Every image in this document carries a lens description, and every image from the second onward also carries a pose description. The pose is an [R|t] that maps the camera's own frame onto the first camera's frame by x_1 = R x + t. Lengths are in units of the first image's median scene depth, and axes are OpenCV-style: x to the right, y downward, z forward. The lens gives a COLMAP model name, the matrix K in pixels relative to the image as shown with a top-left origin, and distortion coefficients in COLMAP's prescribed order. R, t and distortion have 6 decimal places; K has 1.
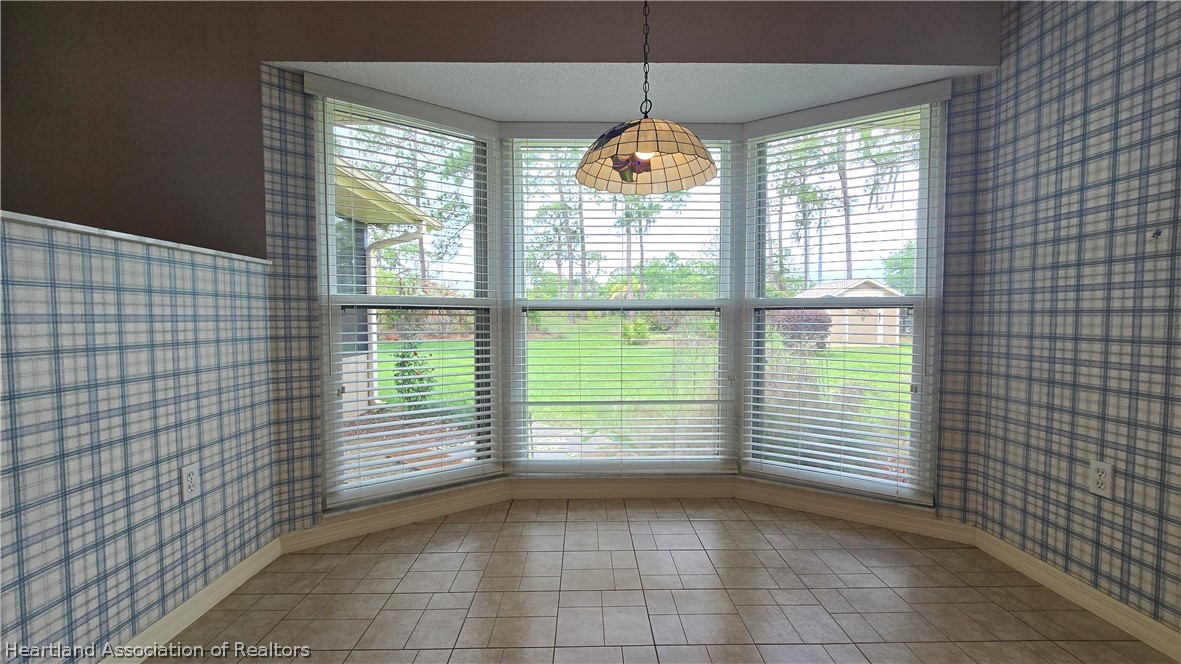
lens RADIAL K [[483.6, 0, 589.5], [0, 483.6, 331.5], [0, 0, 1]] dist [-0.003184, 0.000987]
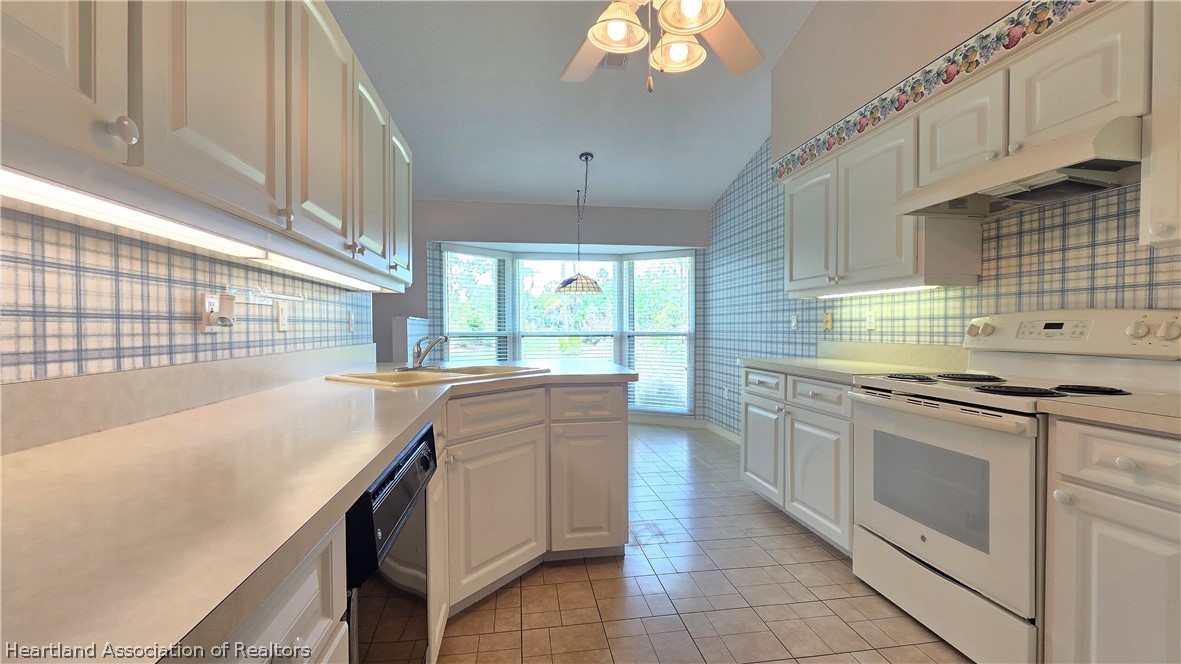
lens RADIAL K [[483.6, 0, 594.4], [0, 483.6, 331.7], [0, 0, 1]] dist [-0.003184, 0.000987]
pose [[0.988389, -0.003938, 0.151894, -0.172166], [0.007494, 0.999711, -0.022851, -0.018794], [-0.151760, 0.023724, 0.988133, -1.358576]]
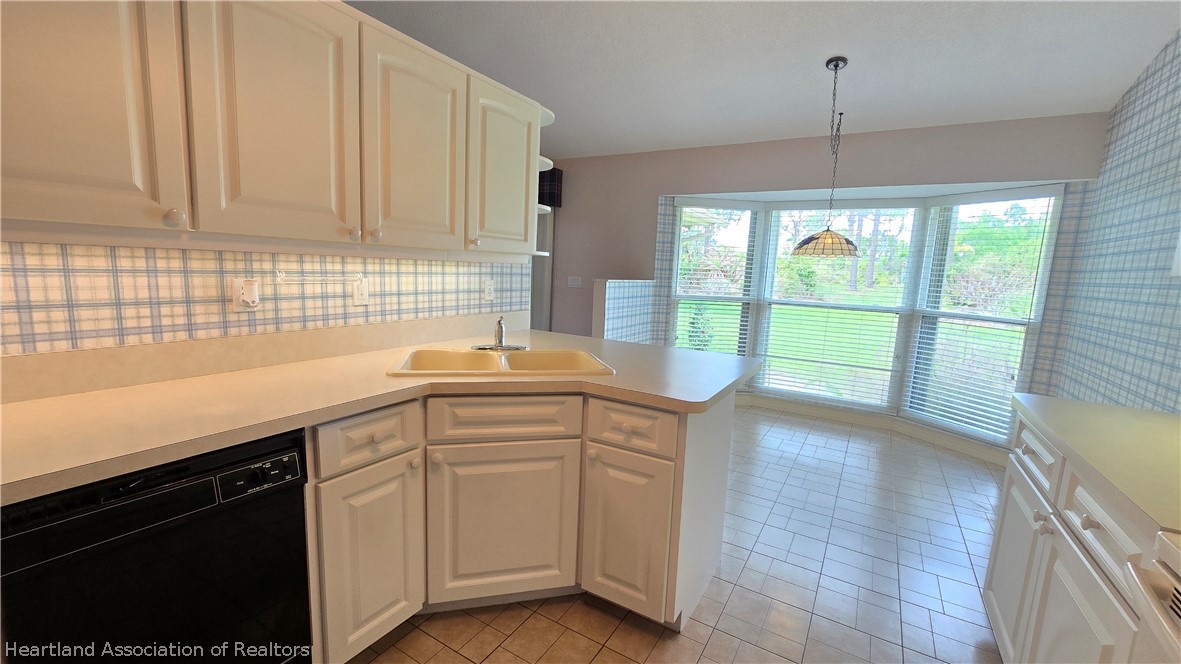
lens RADIAL K [[483.6, 0, 593.4], [0, 483.6, 333.6], [0, 0, 1]] dist [-0.003184, 0.000987]
pose [[0.854028, 0.108501, -0.508786, 0.269480], [-0.059505, 0.991964, 0.111658, -0.115550], [0.516813, -0.065084, 0.853621, -1.033150]]
